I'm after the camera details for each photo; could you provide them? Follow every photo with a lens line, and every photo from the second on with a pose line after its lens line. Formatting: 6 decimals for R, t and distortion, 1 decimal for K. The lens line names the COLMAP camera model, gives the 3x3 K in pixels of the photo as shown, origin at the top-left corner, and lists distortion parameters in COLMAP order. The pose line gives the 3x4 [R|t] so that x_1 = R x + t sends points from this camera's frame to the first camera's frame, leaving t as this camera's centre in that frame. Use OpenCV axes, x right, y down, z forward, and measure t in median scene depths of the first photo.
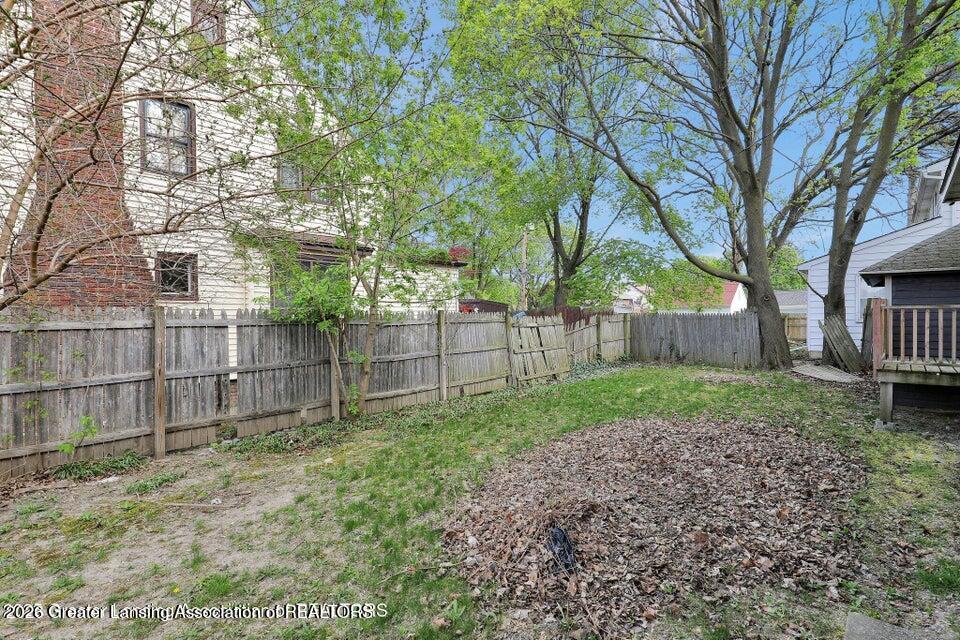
lens RADIAL K [[480.9, 0, 480.0], [0, 480.9, 320.0], [0, 0, 1]] dist [-0.000471, 0.000002]
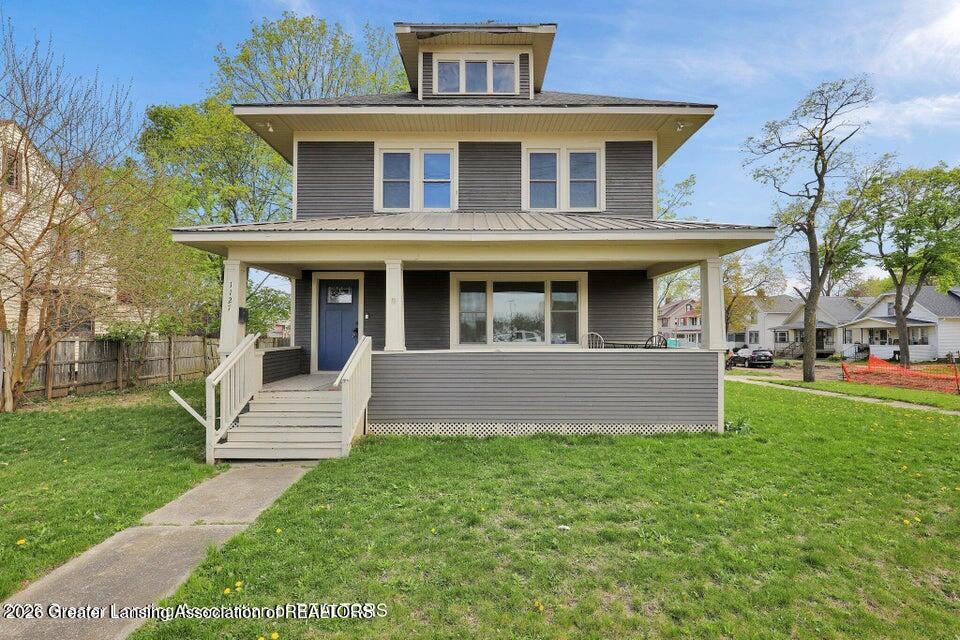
lens RADIAL K [[437.4, 0, 480.0], [0, 437.4, 320.0], [0, 0, 1]] dist [0.000247, -0.000153]
pose [[0.747791, 0.037262, 0.662888, -0.353507], [-0.001451, 0.998513, -0.054491, 0.016024], [-0.663933, 0.039786, 0.746733, -1.243530]]
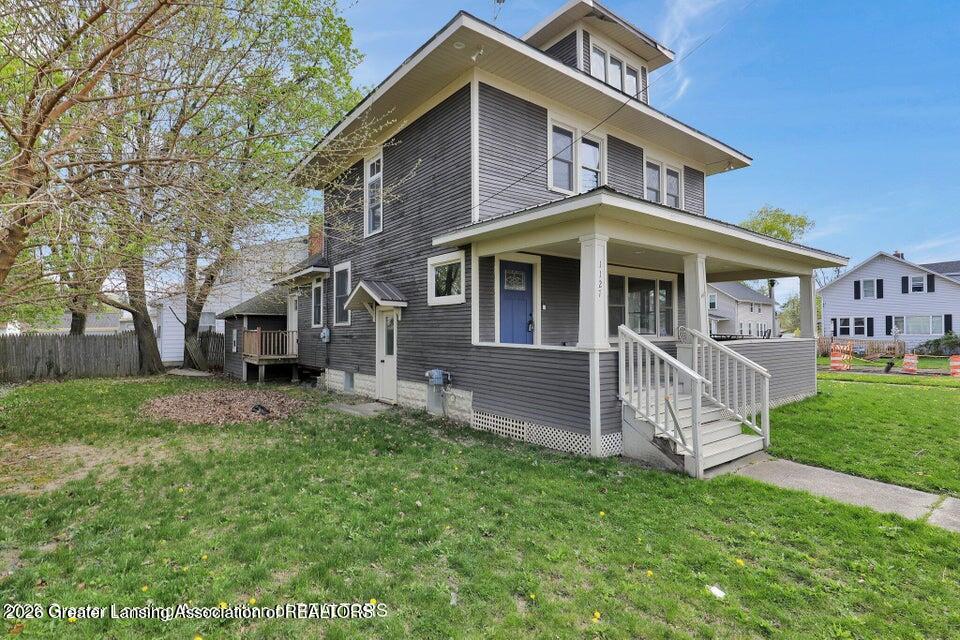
lens RADIAL K [[467.9, 0, 480.0], [0, 467.9, 320.0], [0, 0, 1]] dist [-0.001367, -0.000191]
pose [[0.193400, 0.034083, 0.980528, -0.860204], [0.014620, 0.999185, -0.037615, 0.013300], [-0.981011, 0.021610, 0.192744, -0.331340]]
